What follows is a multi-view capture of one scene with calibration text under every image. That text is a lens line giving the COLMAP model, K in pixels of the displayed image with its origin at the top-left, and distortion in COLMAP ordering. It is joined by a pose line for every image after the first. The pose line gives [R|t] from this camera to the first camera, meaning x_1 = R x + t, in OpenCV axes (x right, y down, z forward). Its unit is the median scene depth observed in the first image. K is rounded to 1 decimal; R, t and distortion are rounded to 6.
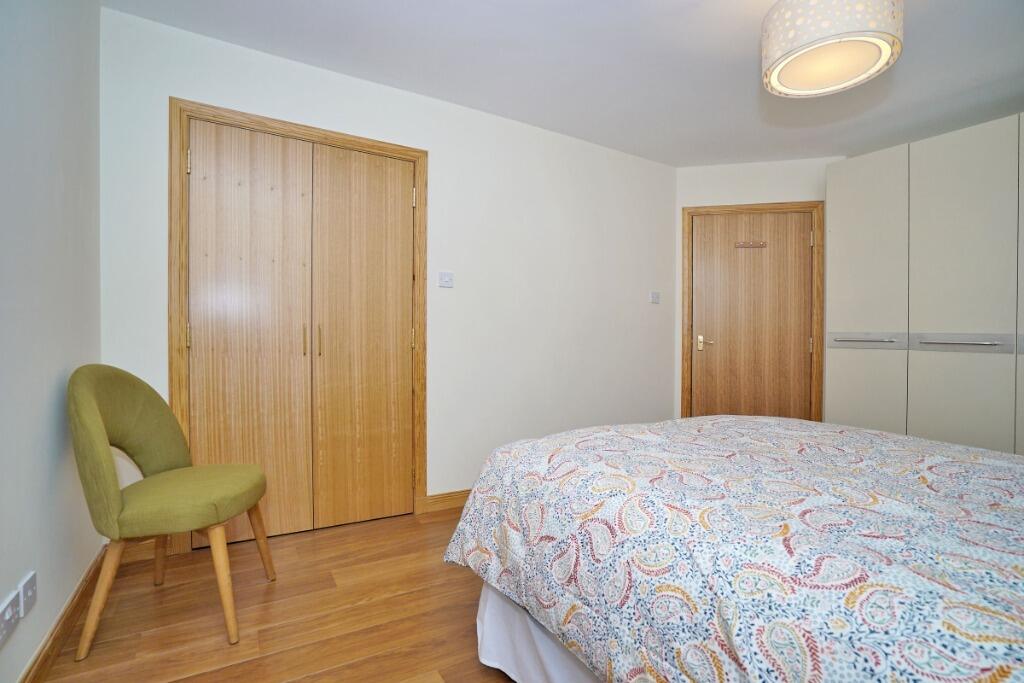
lens RADIAL K [[489.0, 0, 509.8], [0, 489.0, 347.2], [0, 0, 1]] dist [-0.027153, -0.000068]
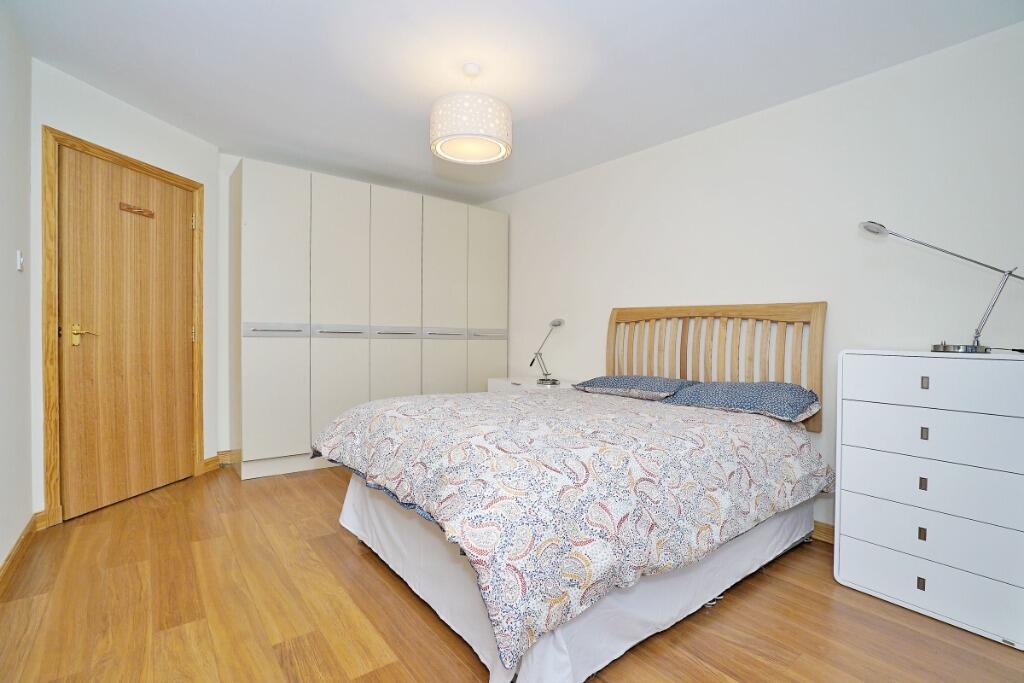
lens RADIAL K [[460.7, 0, 507.8], [0, 460.7, 339.9], [0, 0, 1]] dist [-0.022999, -0.000048]
pose [[-0.105689, -0.032334, 0.993873, -0.340627], [0.006379, 0.999429, 0.033193, -0.020856], [-0.994379, 0.009848, -0.105422, 0.515011]]
